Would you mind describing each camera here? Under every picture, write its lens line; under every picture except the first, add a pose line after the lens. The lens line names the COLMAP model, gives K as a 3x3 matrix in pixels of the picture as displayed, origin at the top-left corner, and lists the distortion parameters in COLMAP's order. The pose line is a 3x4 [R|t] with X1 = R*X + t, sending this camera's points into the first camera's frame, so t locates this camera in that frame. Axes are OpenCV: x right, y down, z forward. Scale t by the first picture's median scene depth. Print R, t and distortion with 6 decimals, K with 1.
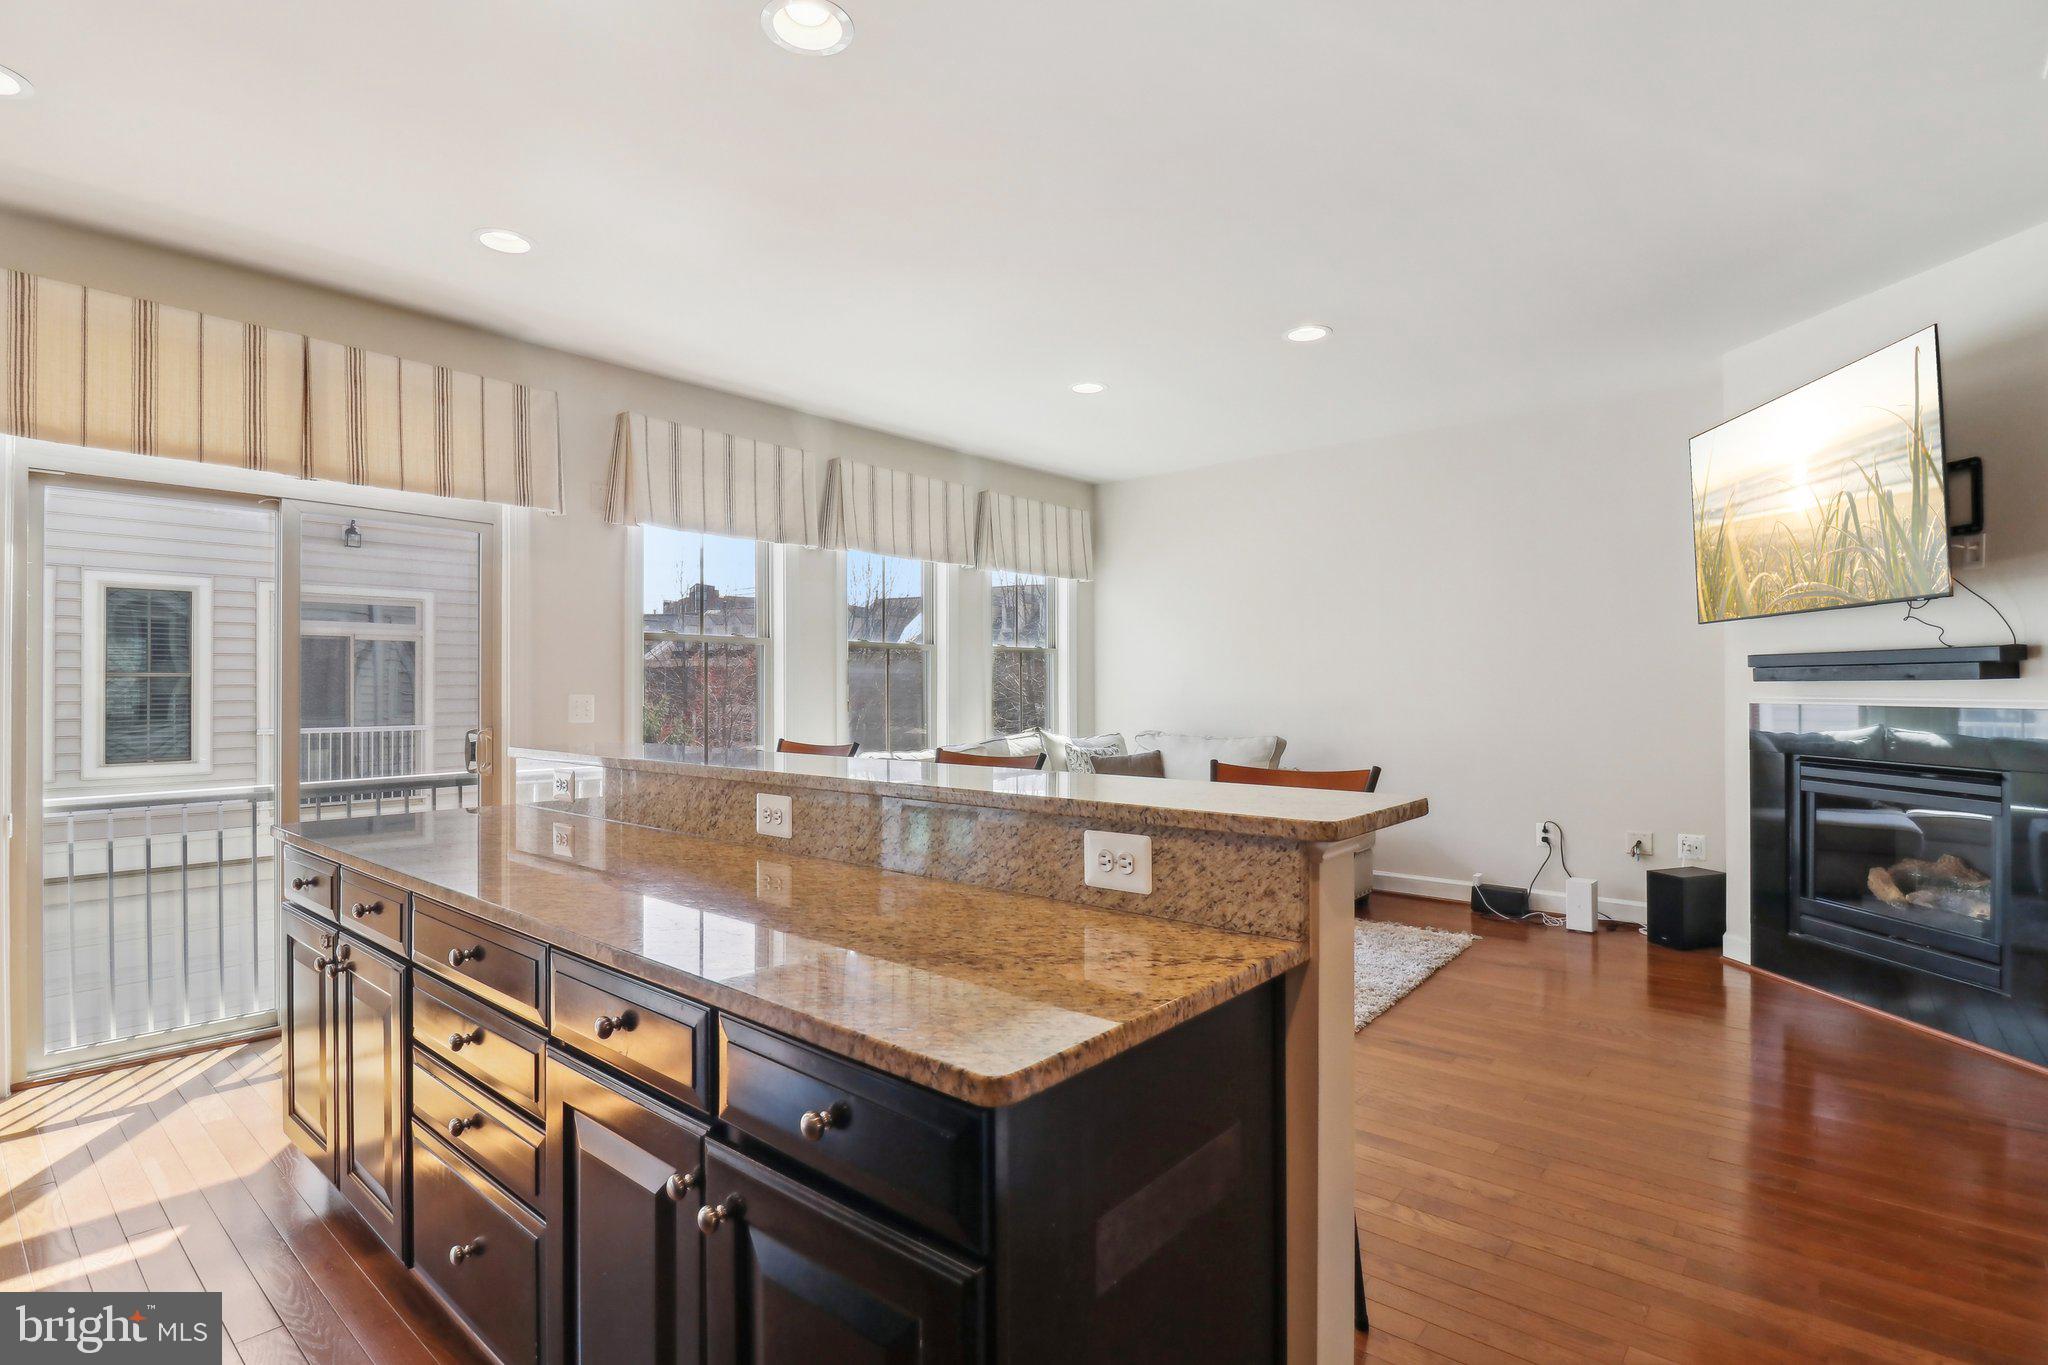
lens RADIAL K [[983.5, 0, 1018.1], [0, 983.5, 686.3], [0, 0, 1]] dist [-0.001378, -0.012085]
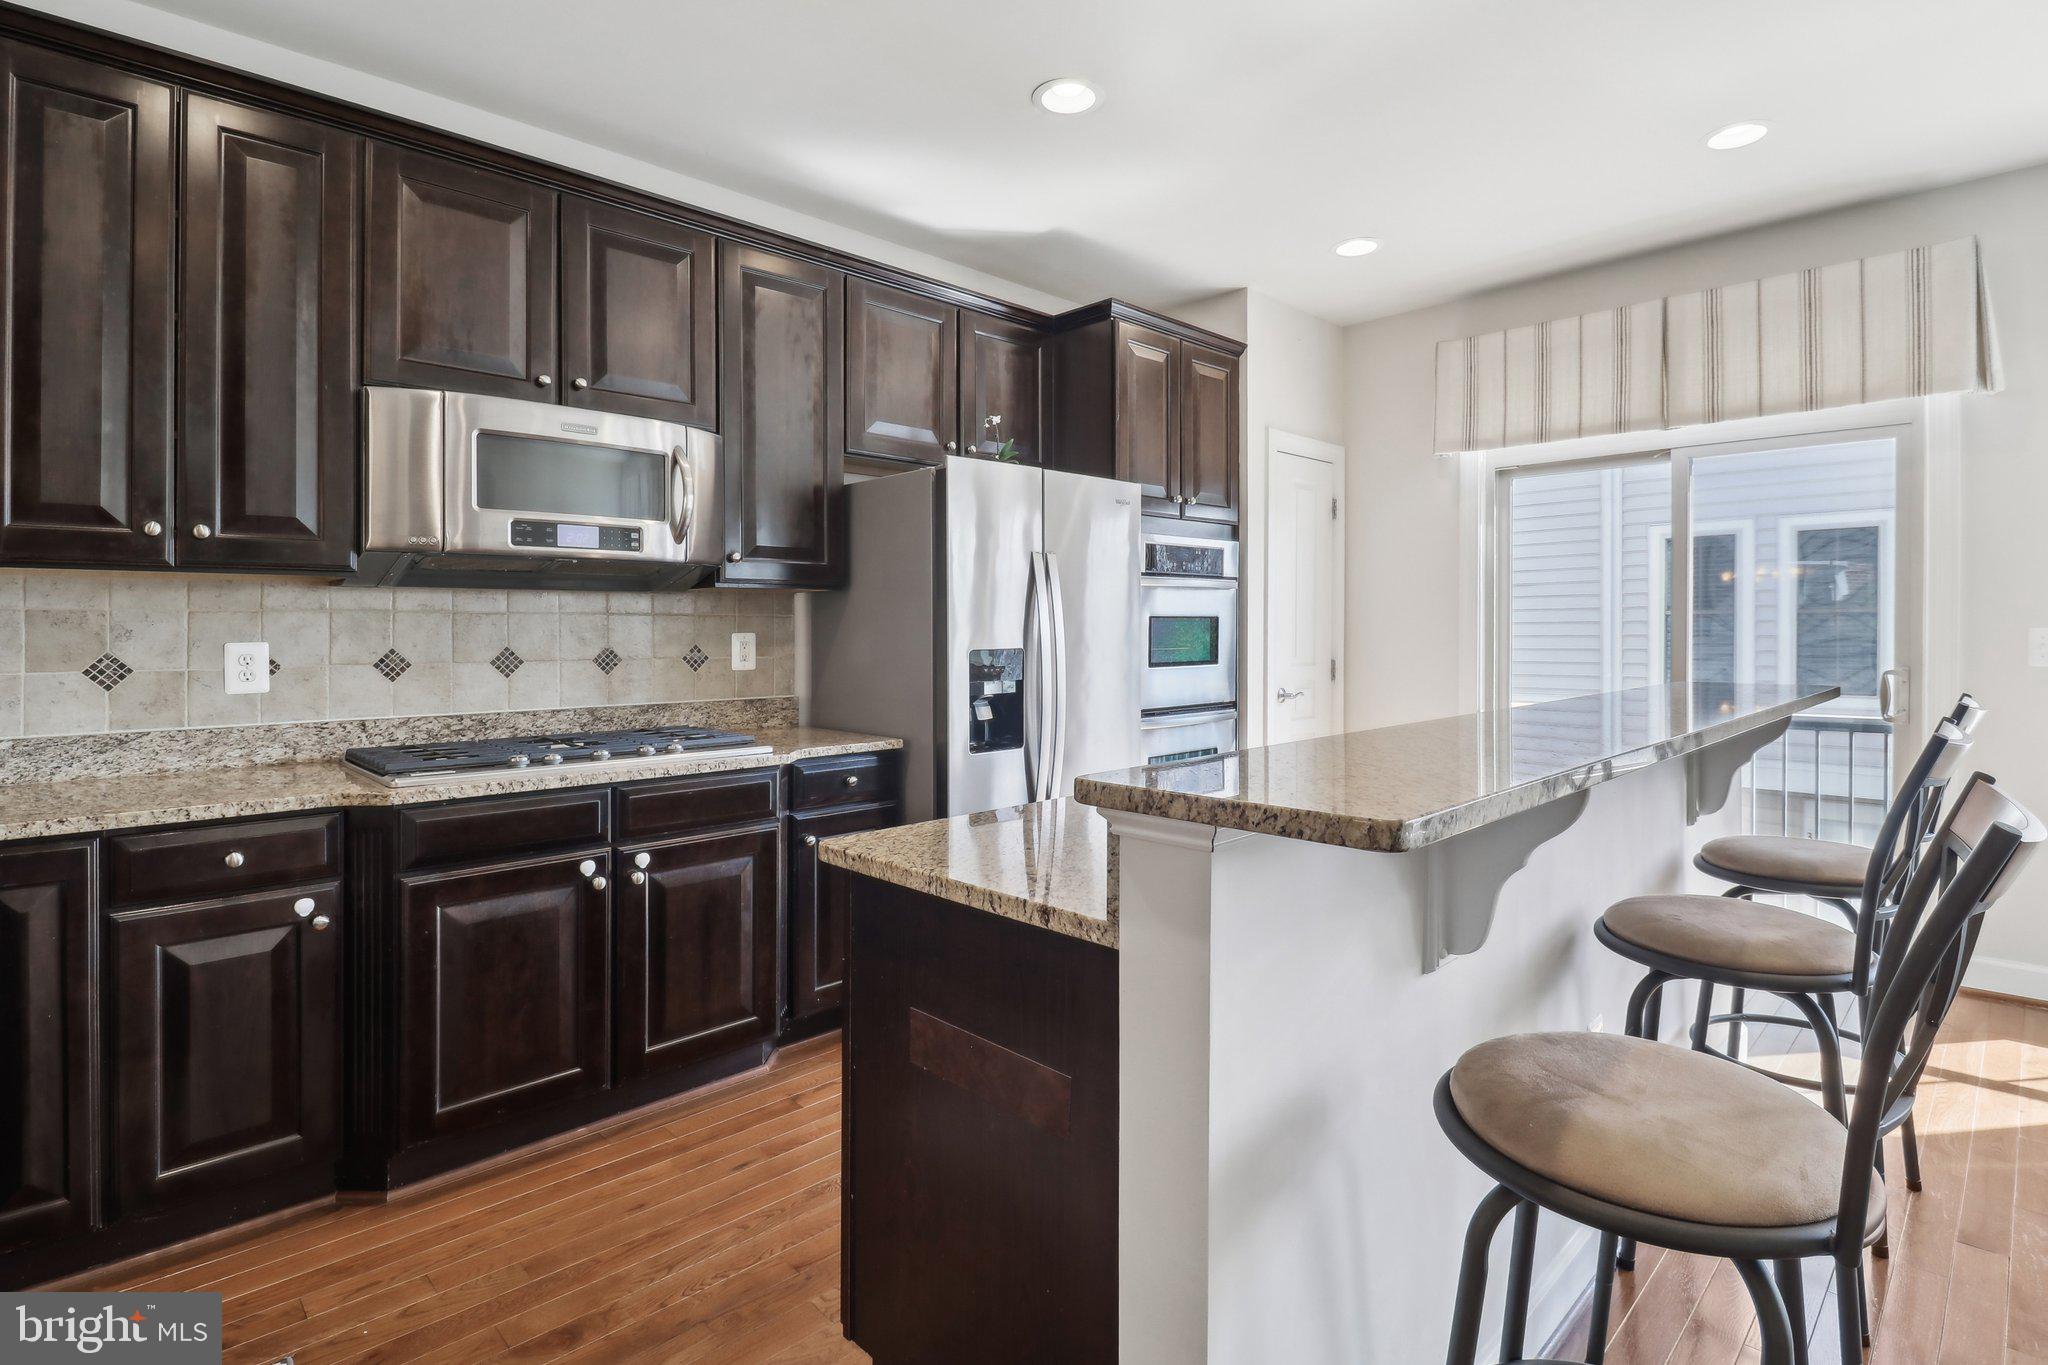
lens RADIAL K [[983.5, 0, 1029.8], [0, 983.5, 639.4], [0, 0, 1]] dist [-0.001378, -0.012085]
pose [[-0.089750, 0.011245, -0.995901, 0.309299], [0.006167, 0.999923, 0.010735, 0.004512], [0.995945, -0.005179, -0.089812, 0.282296]]
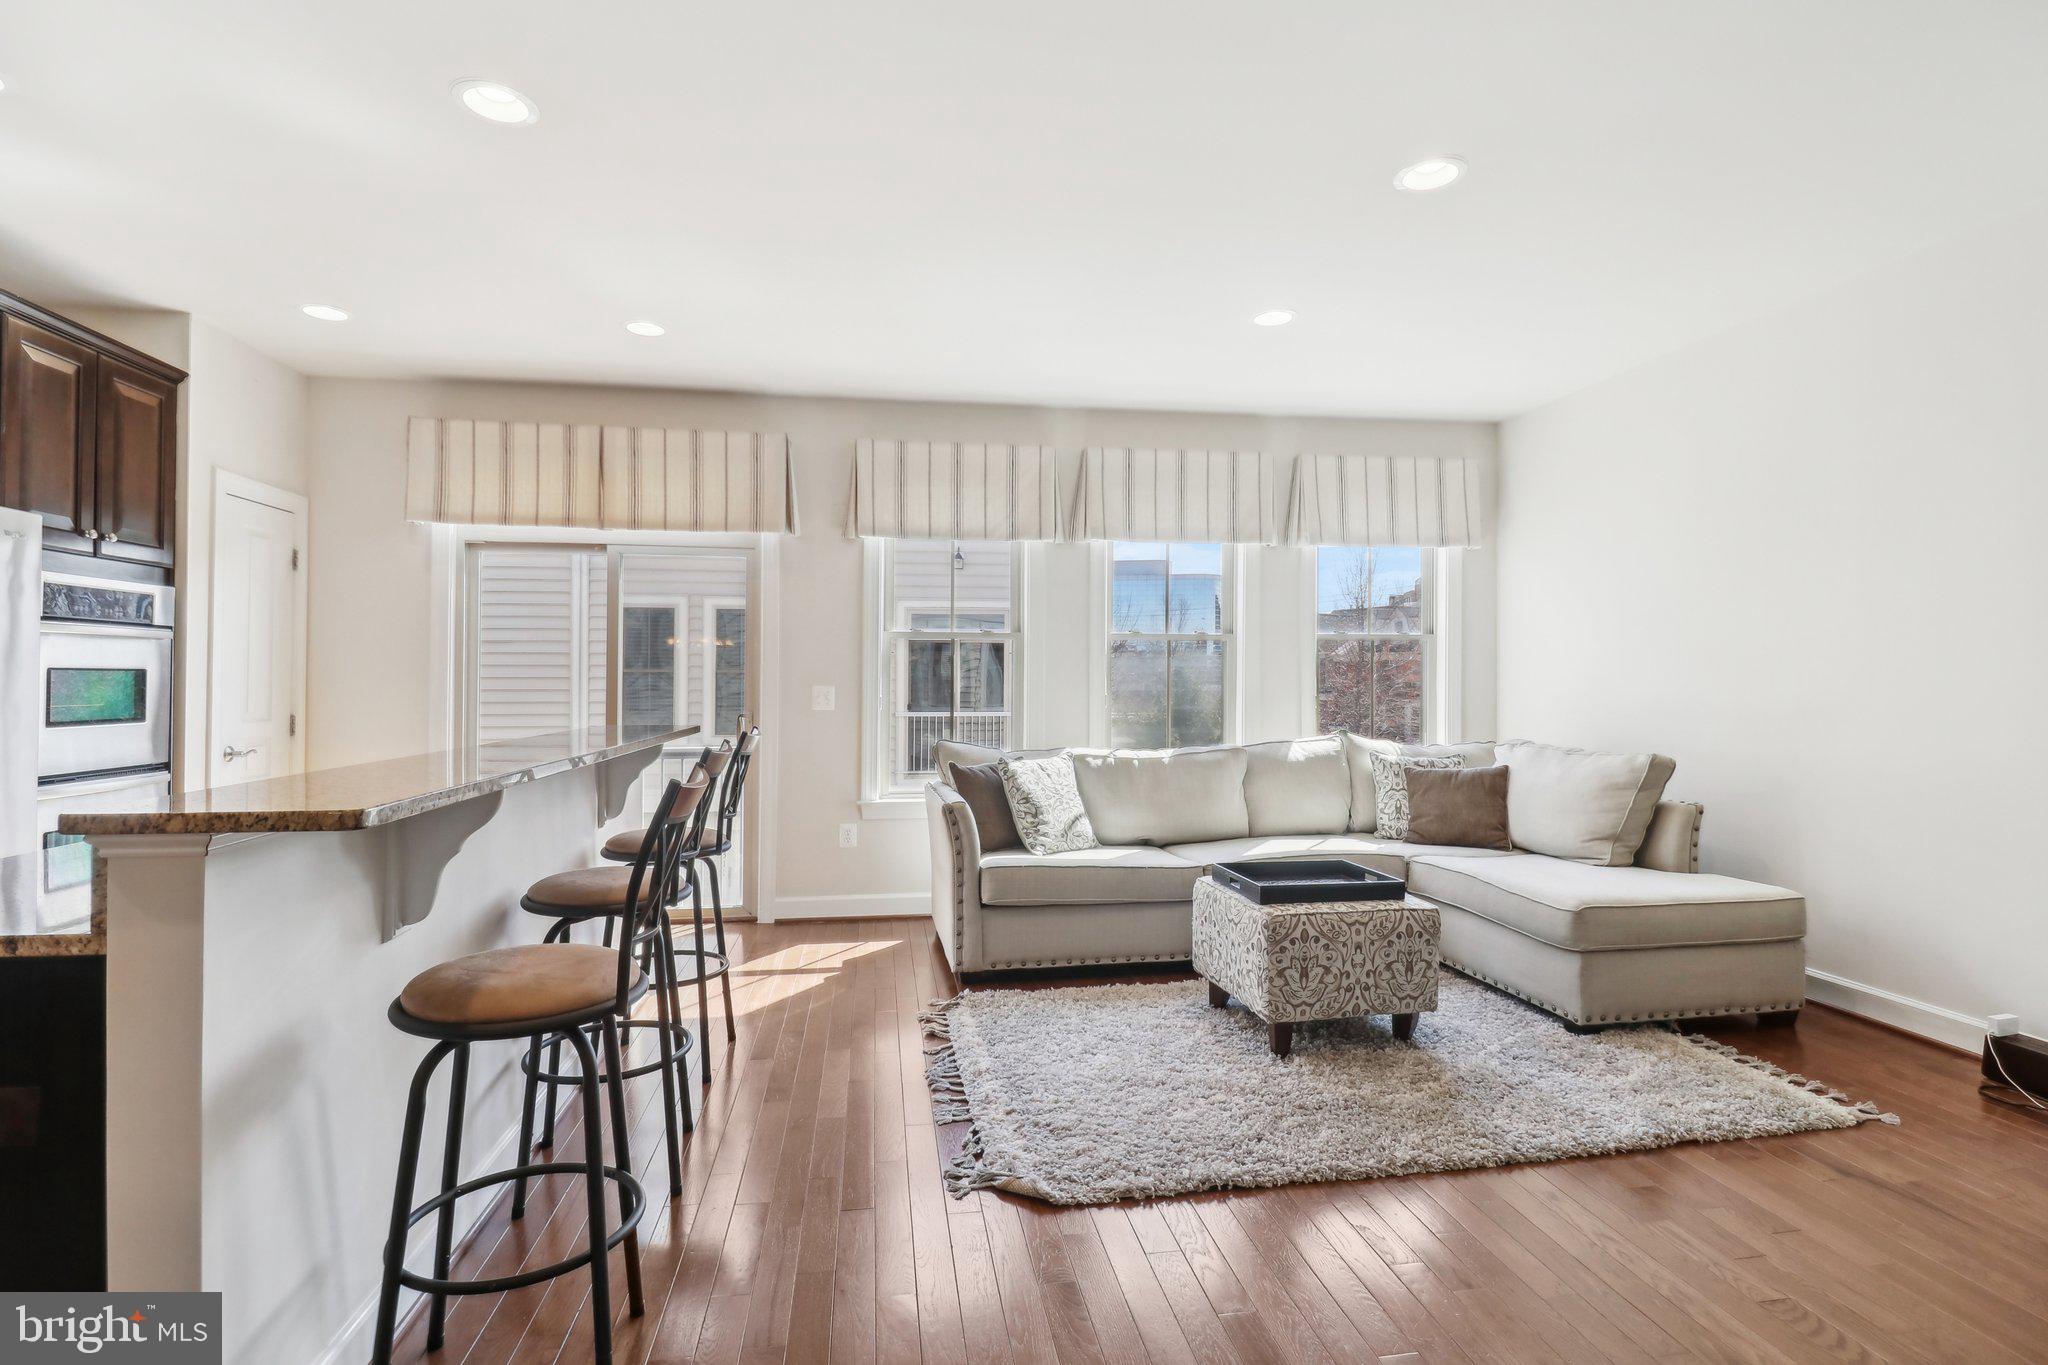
lens RADIAL K [[983.5, 0, 1011.6], [0, 983.5, 682.7], [0, 0, 1]] dist [-0.001378, -0.012085]
pose [[0.750194, 0.004207, -0.661204, 0.462111], [-0.004184, 0.999990, 0.001615, 0.001568], [0.661204, 0.001555, 0.750204, 0.242612]]
